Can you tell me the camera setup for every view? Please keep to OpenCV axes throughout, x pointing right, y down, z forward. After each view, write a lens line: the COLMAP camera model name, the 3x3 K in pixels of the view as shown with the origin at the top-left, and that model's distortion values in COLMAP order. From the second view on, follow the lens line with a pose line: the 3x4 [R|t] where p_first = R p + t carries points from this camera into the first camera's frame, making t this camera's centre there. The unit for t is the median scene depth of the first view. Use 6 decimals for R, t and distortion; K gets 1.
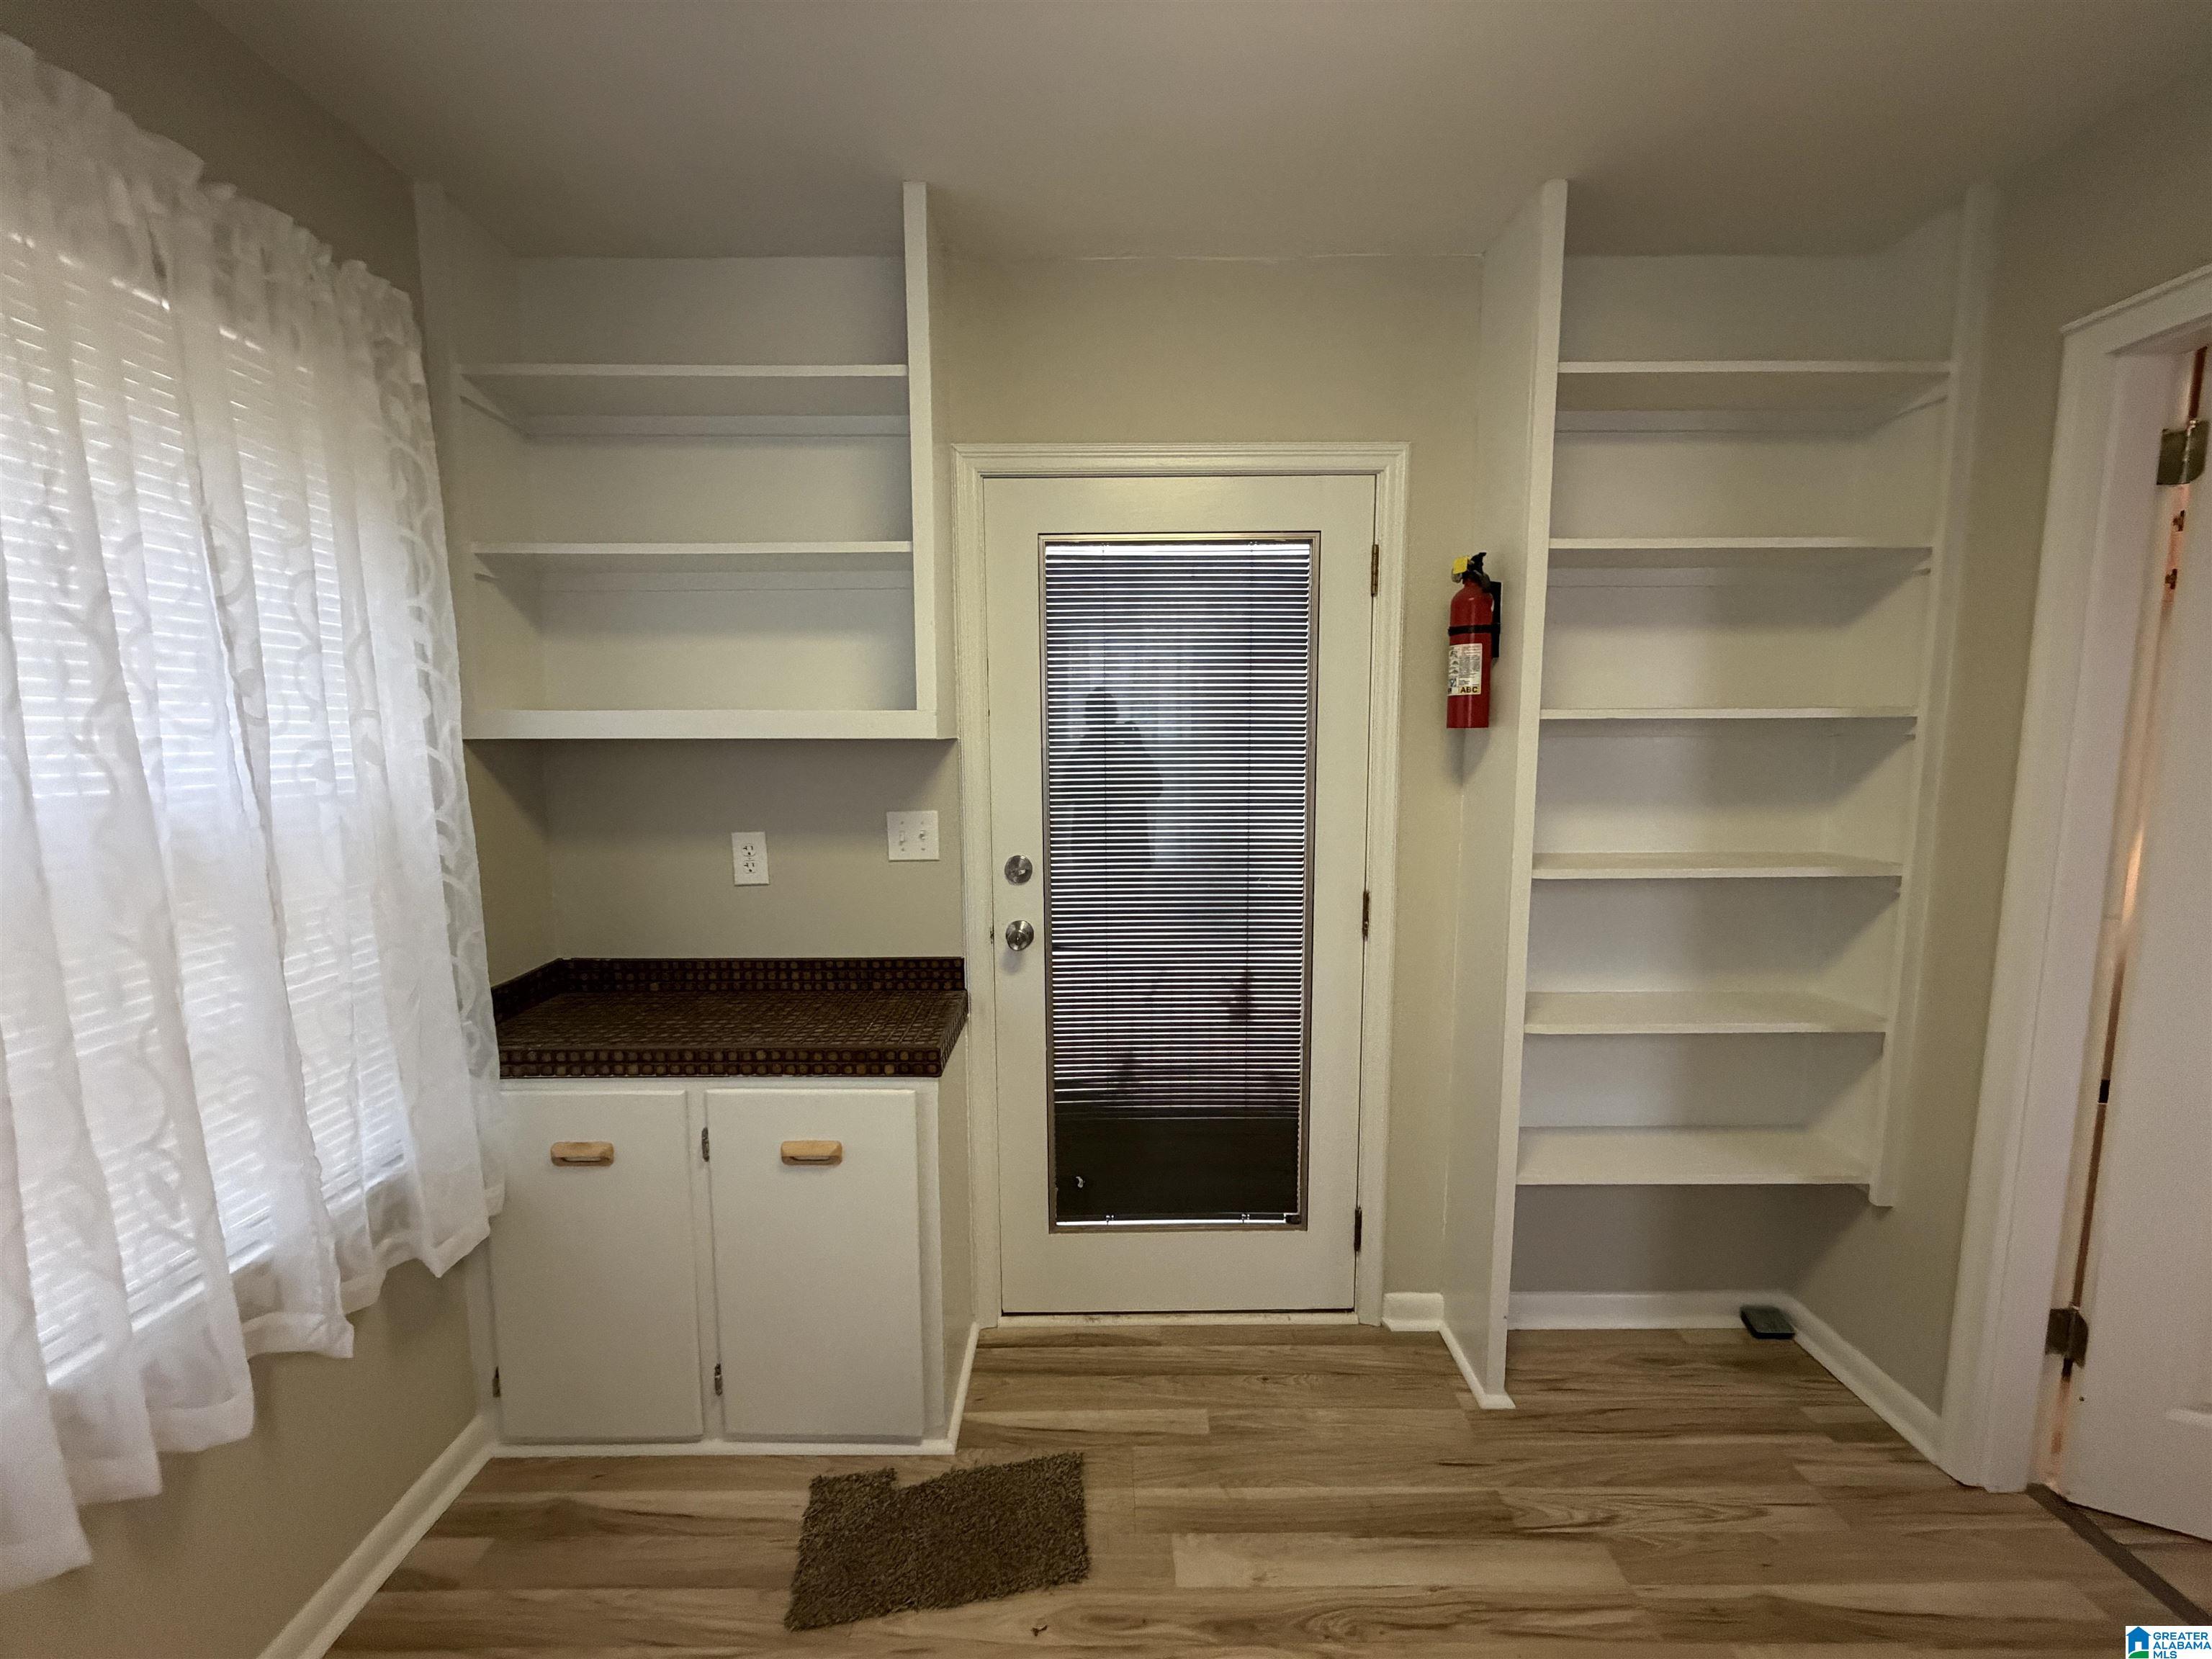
lens RADIAL K [[876.8, 0, 1104.1], [0, 876.8, 827.7], [0, 0, 1]] dist [-0.001448, 0.000400]
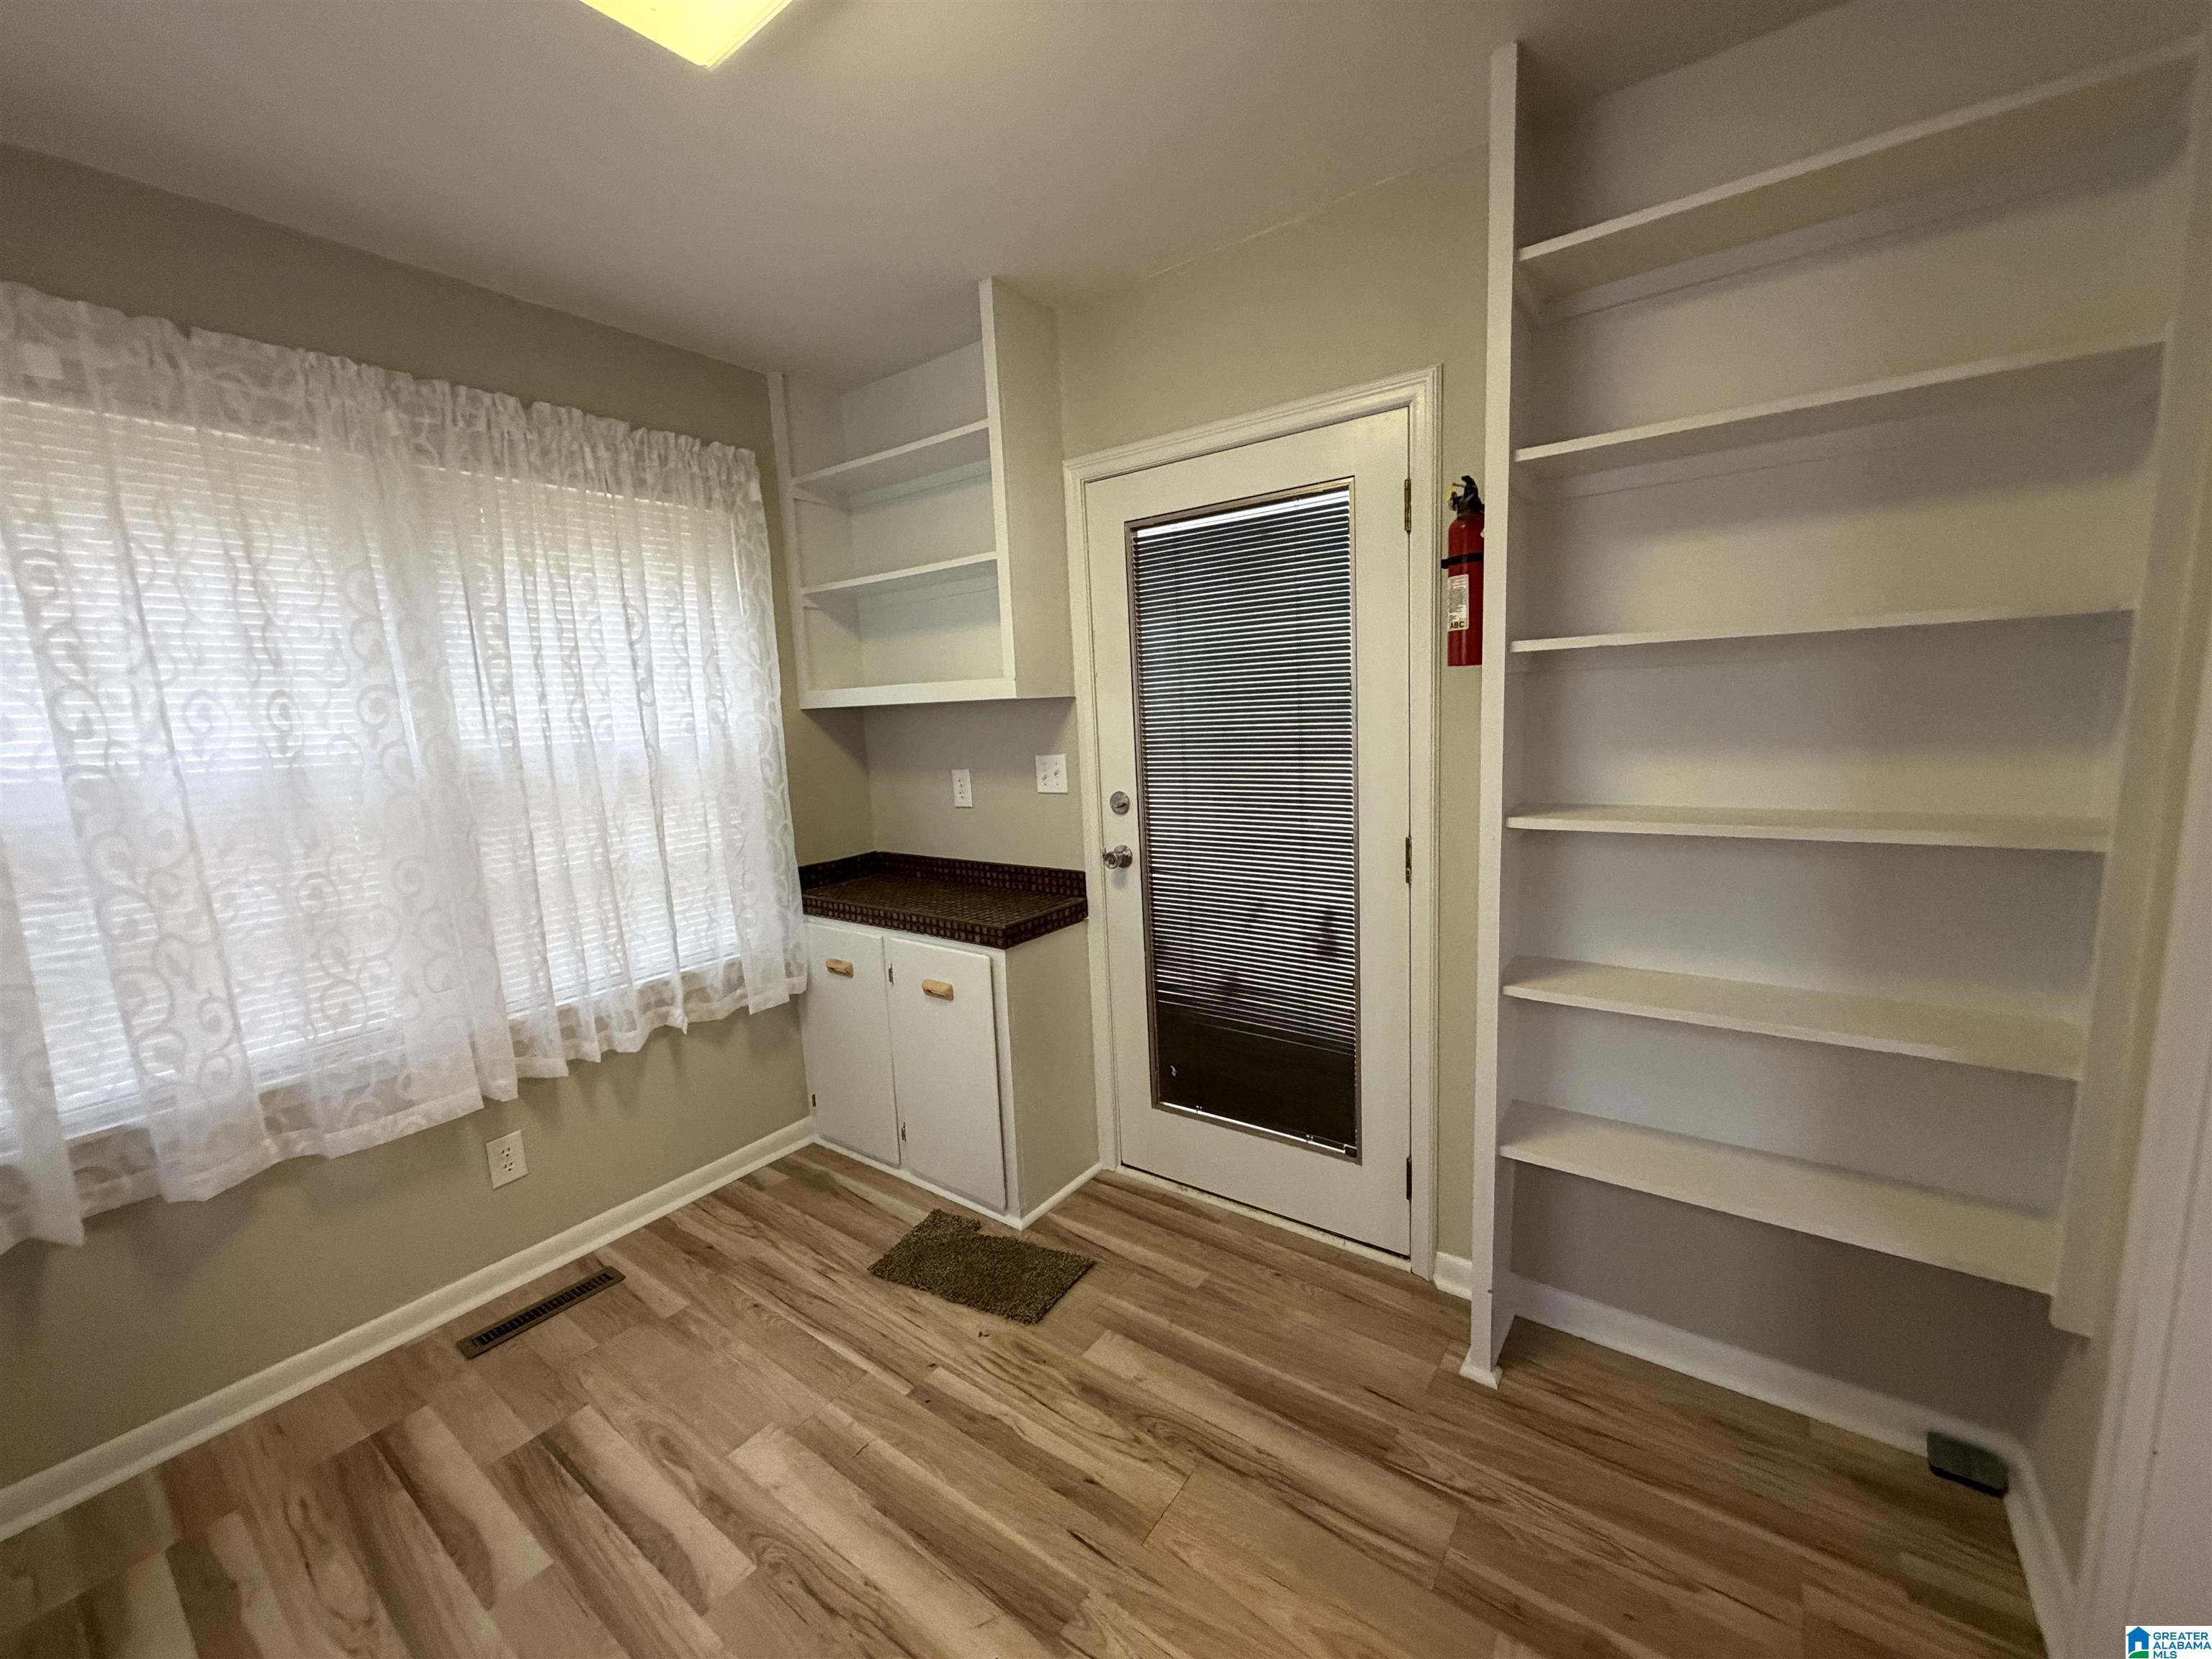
lens RADIAL K [[876.8, 0, 1106.3], [0, 876.8, 828.8], [0, 0, 1]] dist [-0.001448, 0.000400]
pose [[0.802885, 0.051590, -0.593897, 0.697789], [-0.021885, 0.998128, 0.057118, 0.016378], [0.595732, -0.032862, 0.802511, 0.012302]]
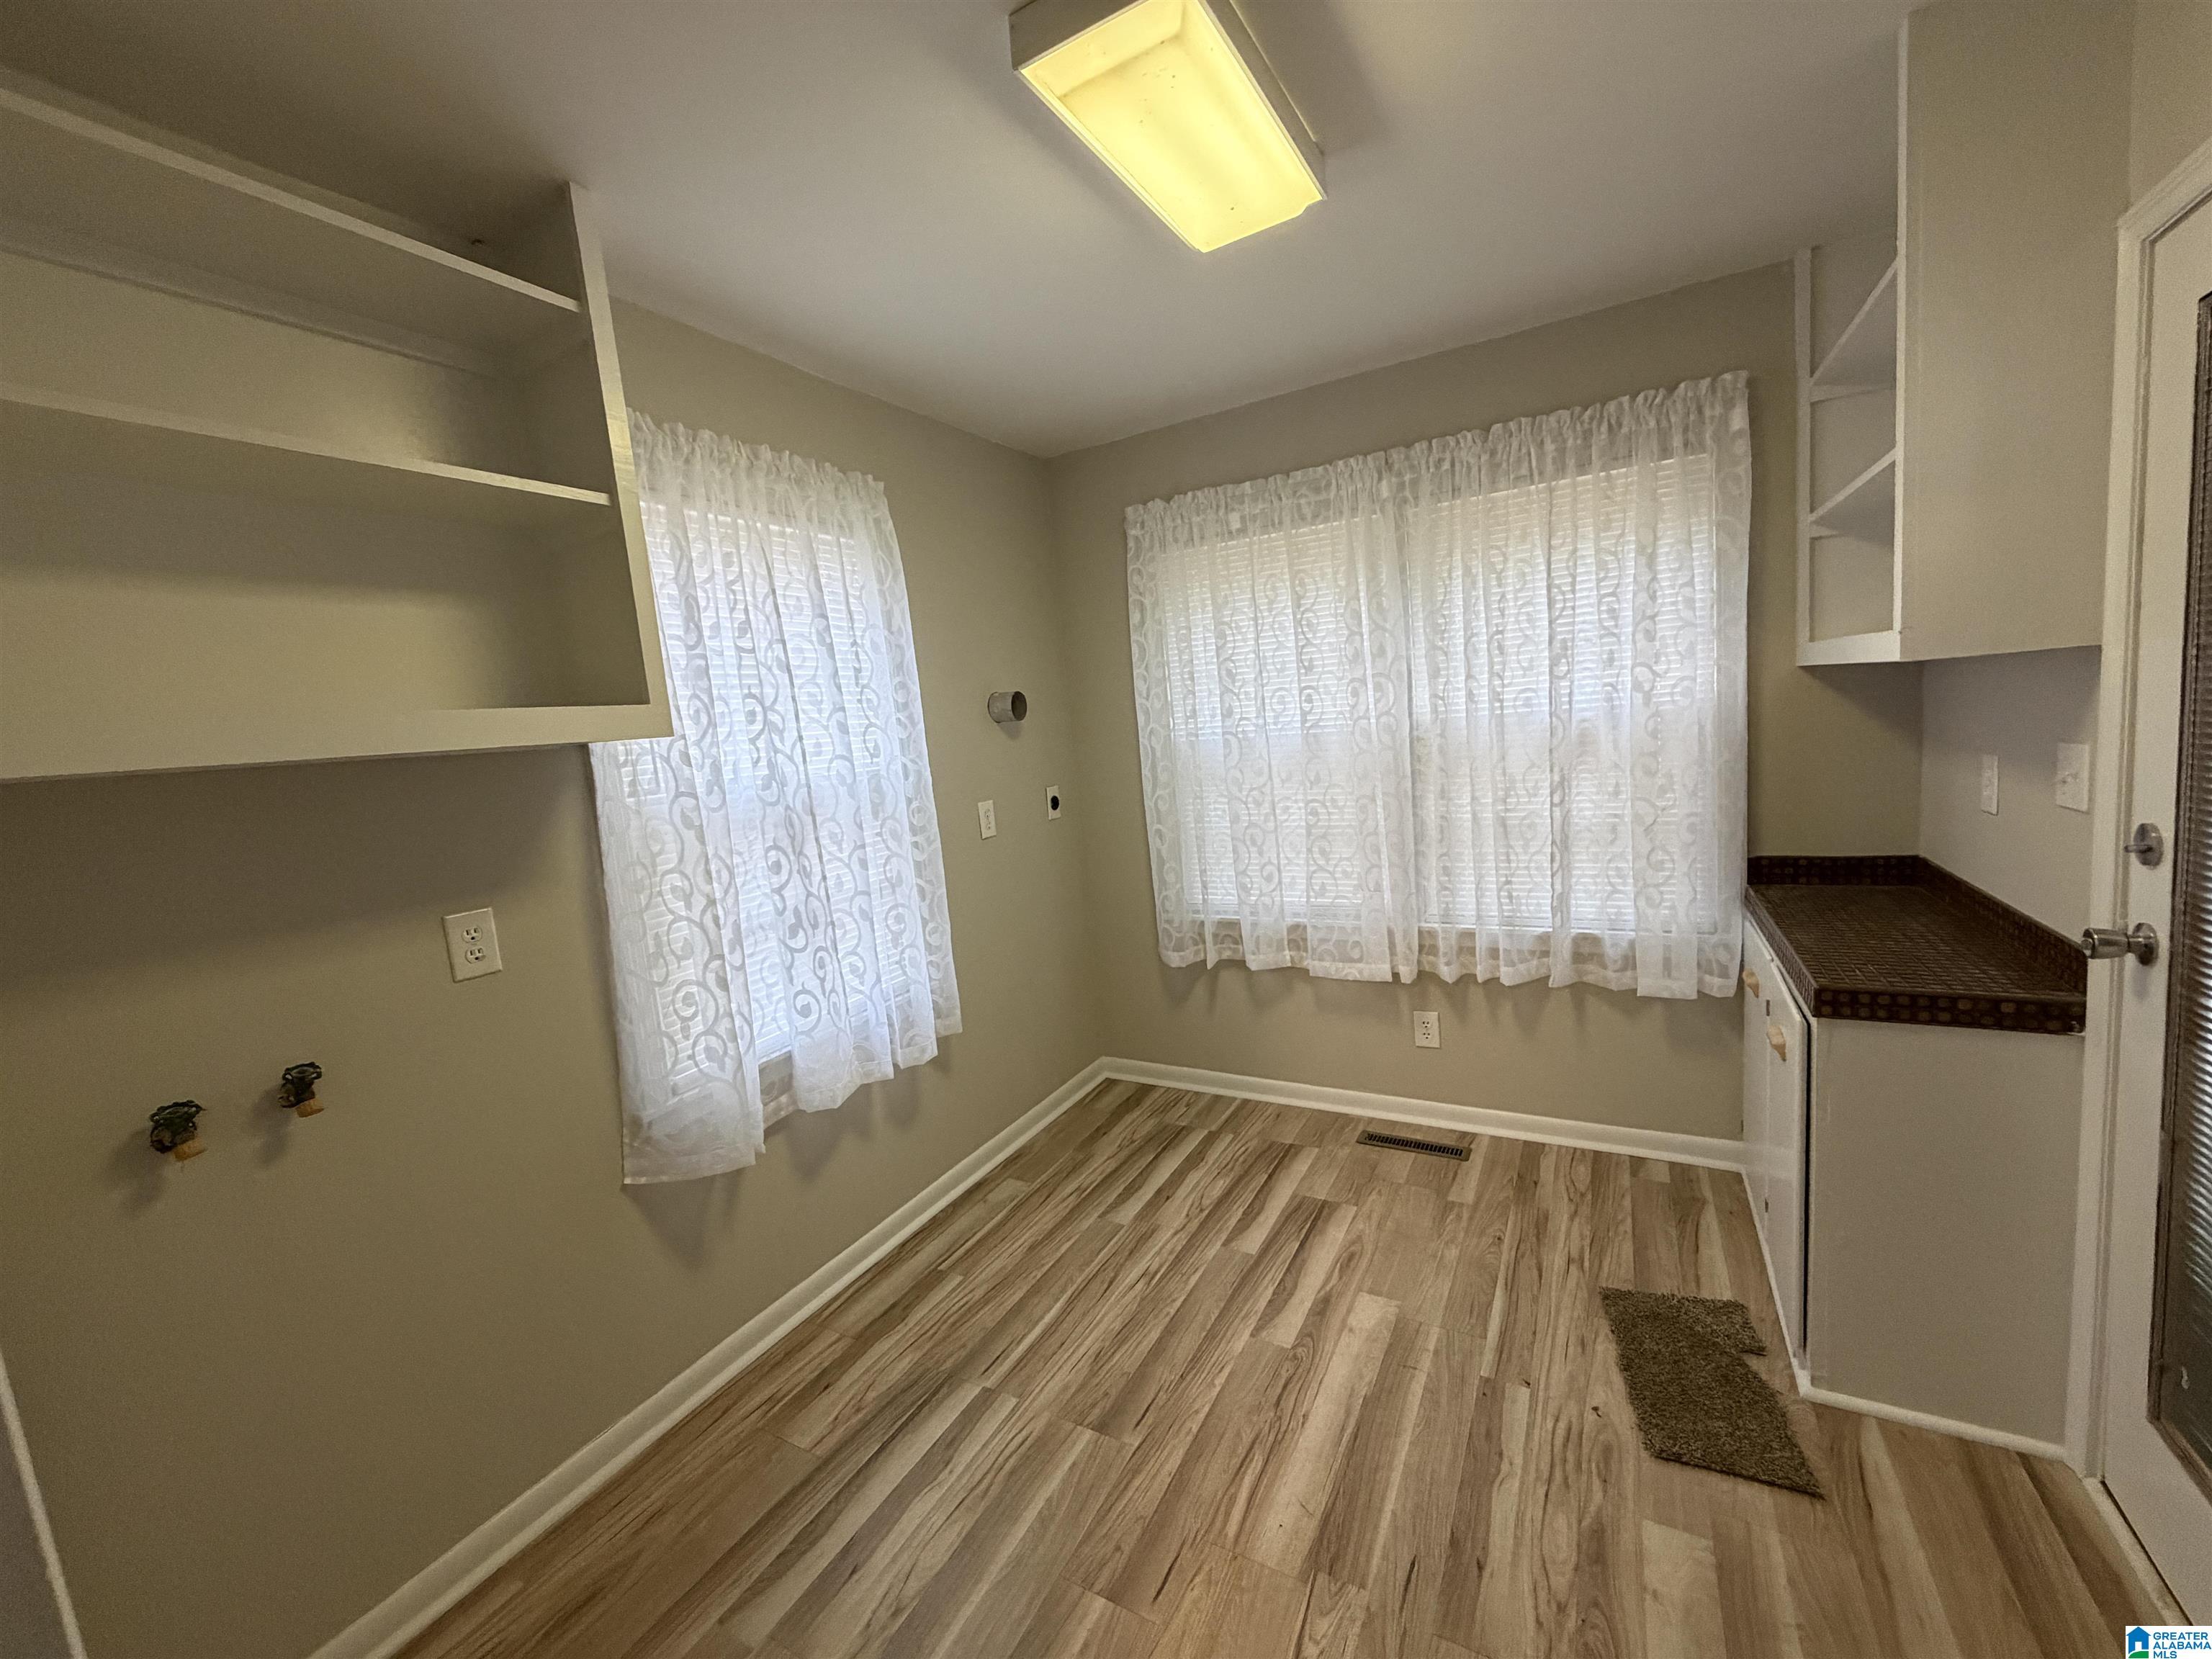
lens RADIAL K [[876.8, 0, 1100.1], [0, 876.8, 830.1], [0, 0, 1]] dist [-0.001448, 0.000400]
pose [[-0.497922, 0.151827, -0.853828, 0.957514], [-0.004010, 0.984142, 0.177338, -0.084959], [0.867213, 0.091724, -0.489417, 0.732067]]
